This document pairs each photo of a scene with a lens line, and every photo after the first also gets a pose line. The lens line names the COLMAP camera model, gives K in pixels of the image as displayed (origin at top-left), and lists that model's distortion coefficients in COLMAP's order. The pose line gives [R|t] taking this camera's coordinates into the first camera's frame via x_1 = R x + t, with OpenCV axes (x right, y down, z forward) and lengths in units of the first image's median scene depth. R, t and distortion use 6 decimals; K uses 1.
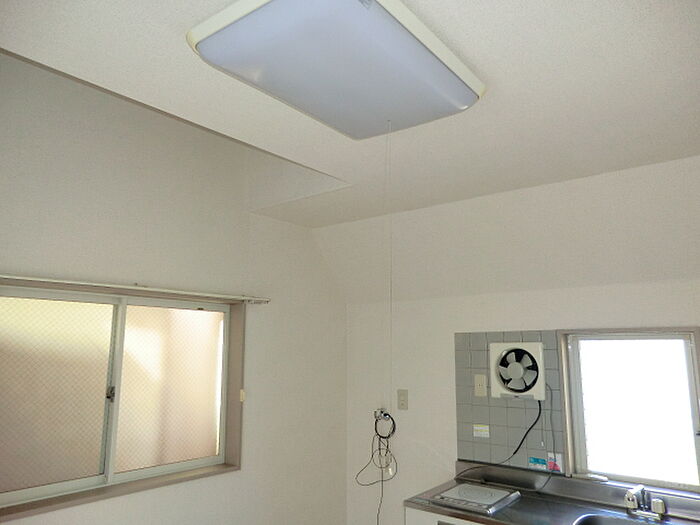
lens RADIAL K [[510.9, 0, 349.5], [0, 510.9, 263.8], [0, 0, 1]] dist [-0.083214, 0.079249]
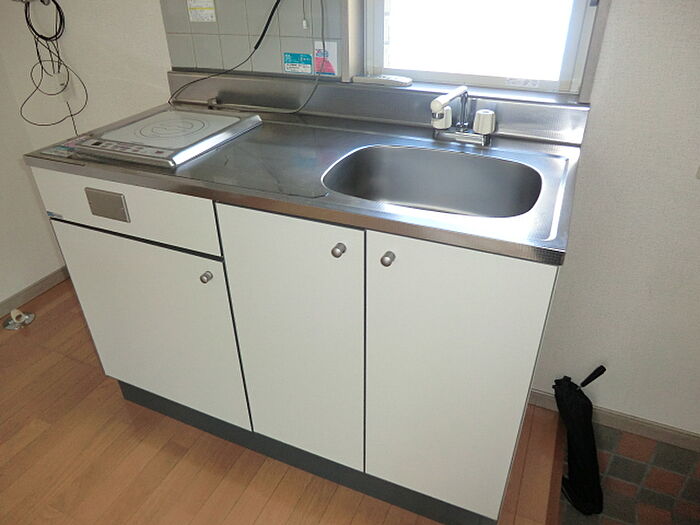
lens RADIAL K [[510.9, 0, 348.5], [0, 510.9, 259.3], [0, 0, 1]] dist [-0.083214, 0.079249]
pose [[0.963134, -0.153466, 0.220957, 0.271964], [-0.025744, 0.764983, 0.643536, 0.205632], [-0.267789, -0.625500, 0.732830, 0.448242]]
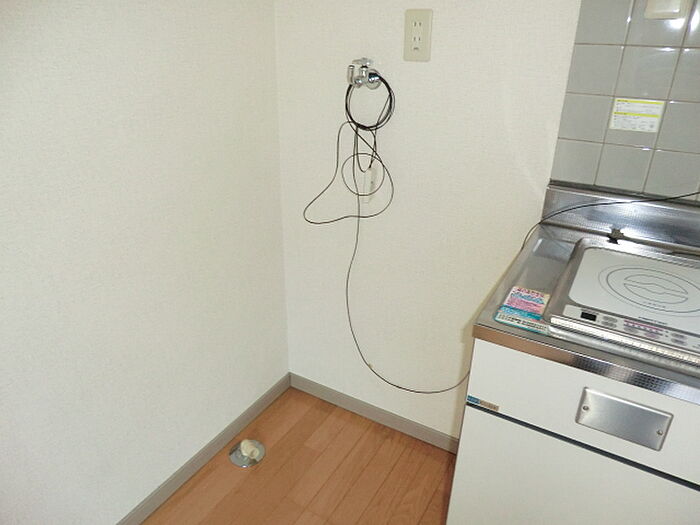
lens RADIAL K [[510.9, 0, 348.4], [0, 510.9, 261.1], [0, 0, 1]] dist [-0.083214, 0.079249]
pose [[0.986567, -0.058020, 0.152708, -0.025165], [-0.040194, 0.819851, 0.571164, 0.227513], [-0.158337, -0.569629, 0.806506, 0.707643]]
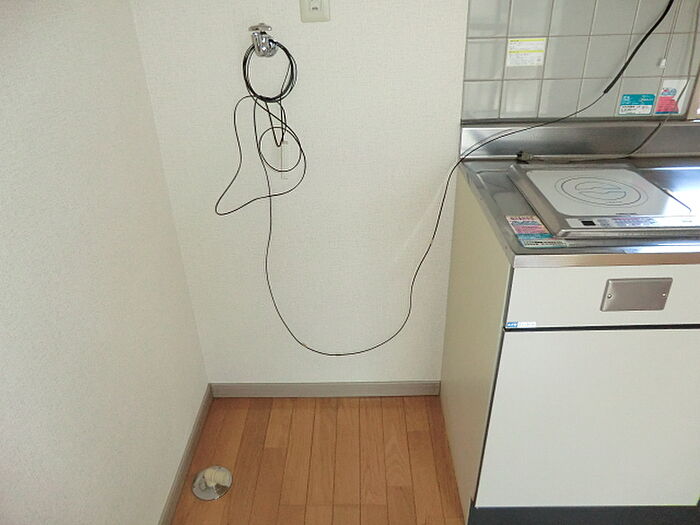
lens RADIAL K [[510.9, 0, 351.0], [0, 510.9, 258.6], [0, 0, 1]] dist [-0.083214, 0.079249]
pose [[0.771305, -0.324403, 0.547587, -0.178555], [-0.078043, 0.805658, 0.587218, 0.245072], [-0.631663, -0.495659, 0.596090, 0.792734]]
